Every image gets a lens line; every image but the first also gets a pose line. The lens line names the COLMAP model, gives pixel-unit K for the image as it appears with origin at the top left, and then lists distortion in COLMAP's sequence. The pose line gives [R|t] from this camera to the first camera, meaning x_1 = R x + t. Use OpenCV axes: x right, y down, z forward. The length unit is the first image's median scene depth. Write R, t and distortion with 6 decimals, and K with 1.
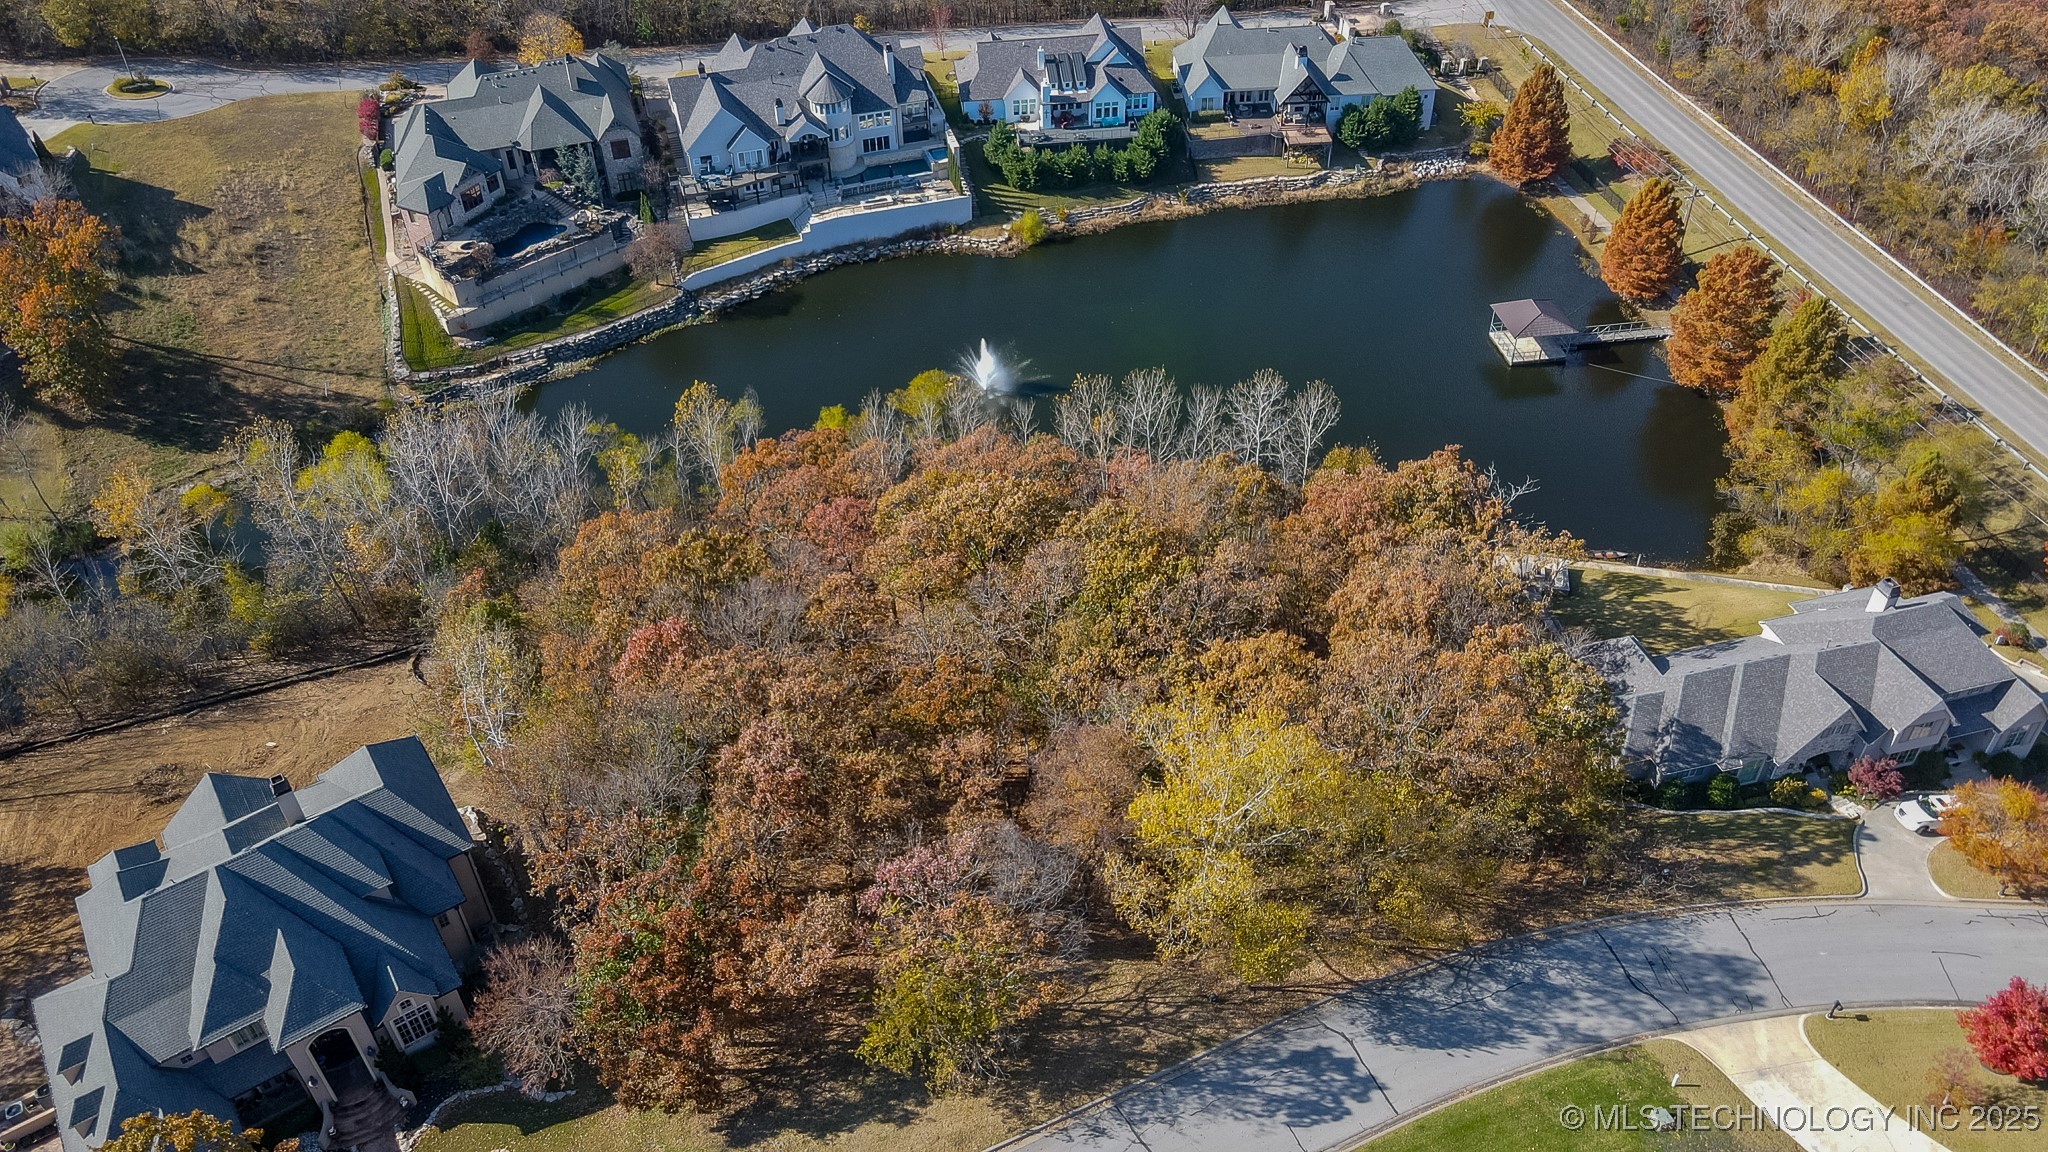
lens RADIAL K [[1541.7, 0, 996.0], [0, 1541.7, 551.8], [0, 0, 1]] dist [0.008626, 0.008595]
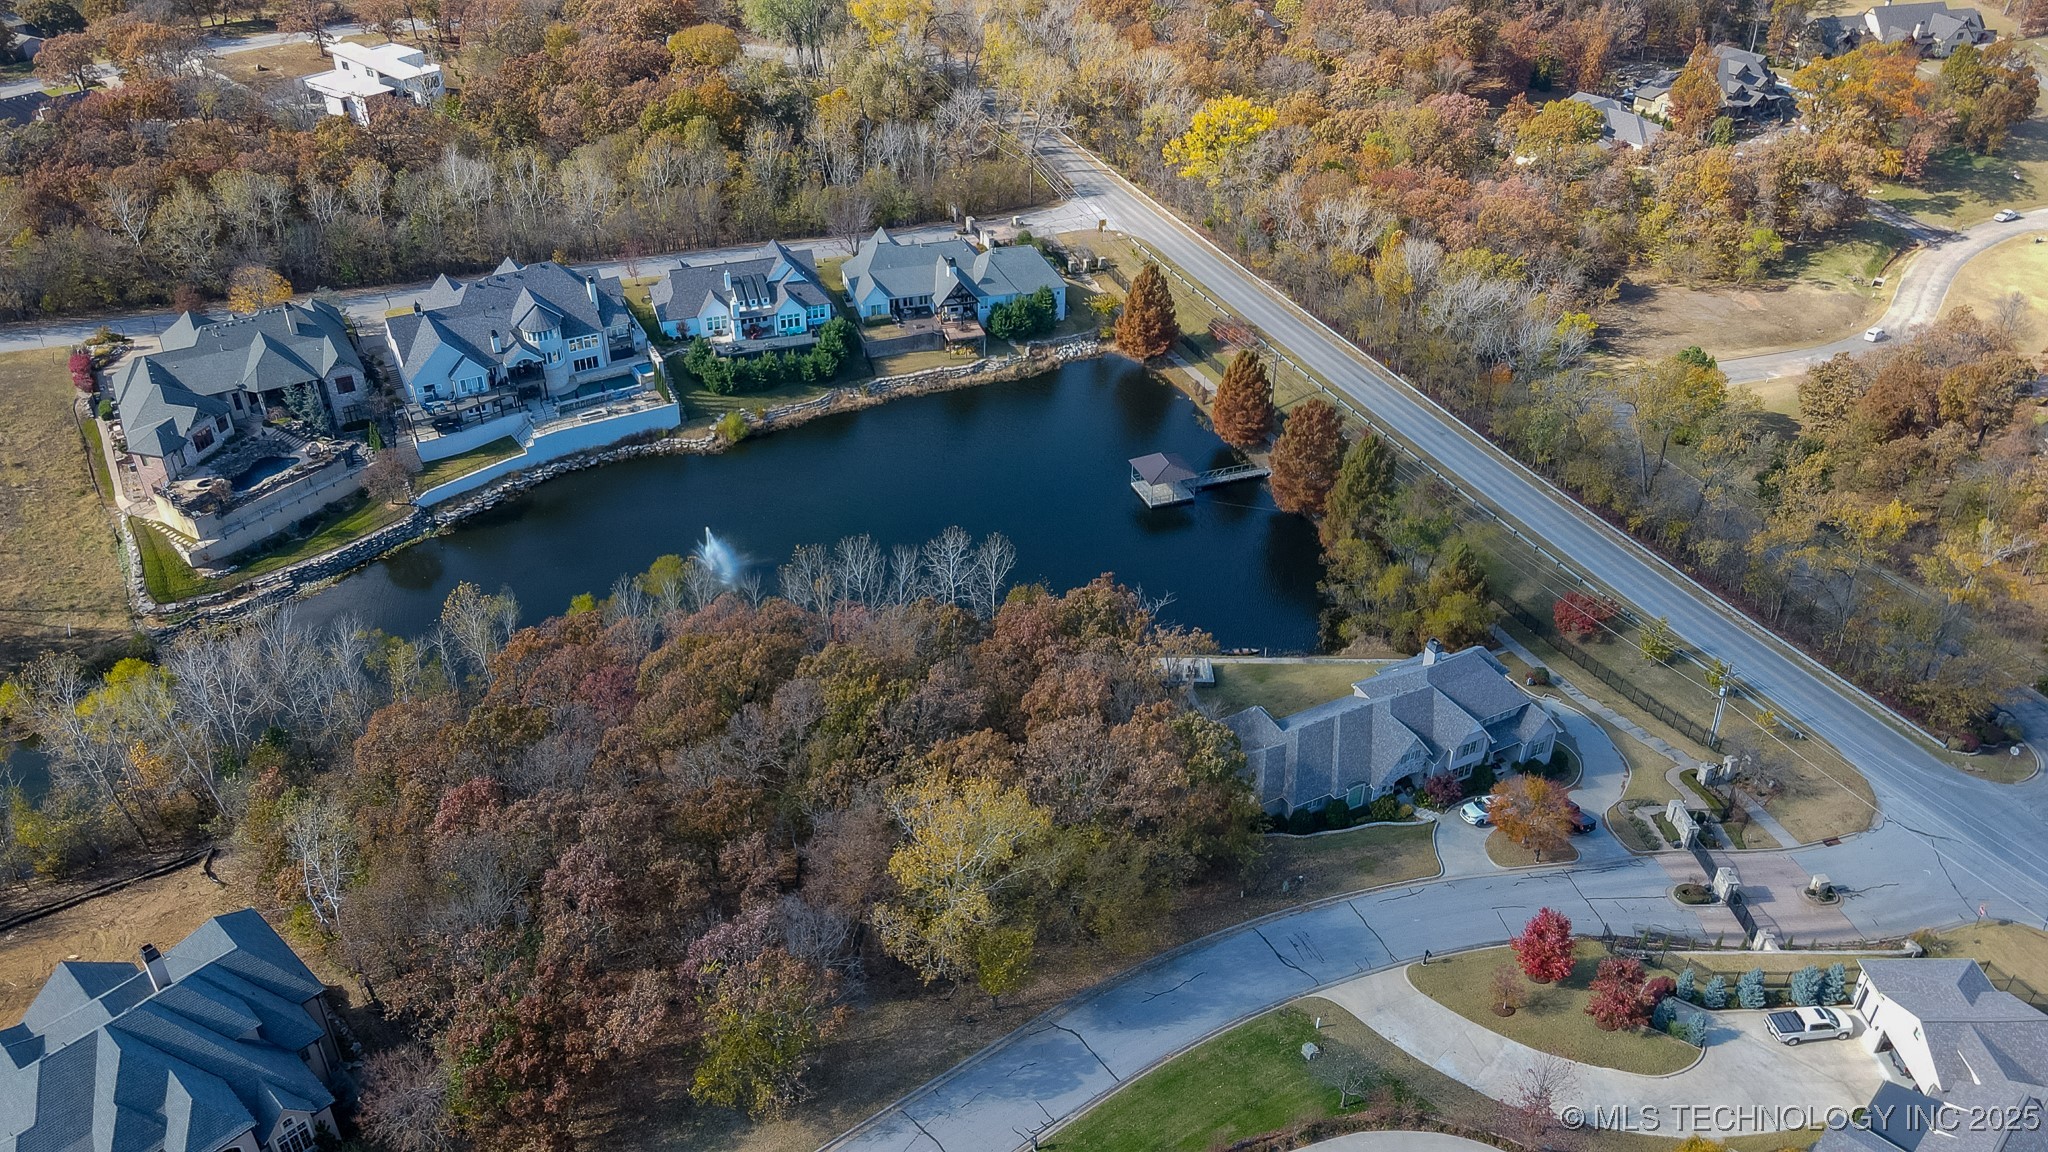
lens RADIAL K [[1556.2, 0, 999.2], [0, 1556.2, 541.5], [0, 0, 1]] dist [0.007505, 0.057154]
pose [[0.975140, -0.091442, 0.201844, -0.029139], [0.116095, 0.986689, -0.113871, 0.028844], [-0.188744, 0.134473, 0.972776, -0.152601]]
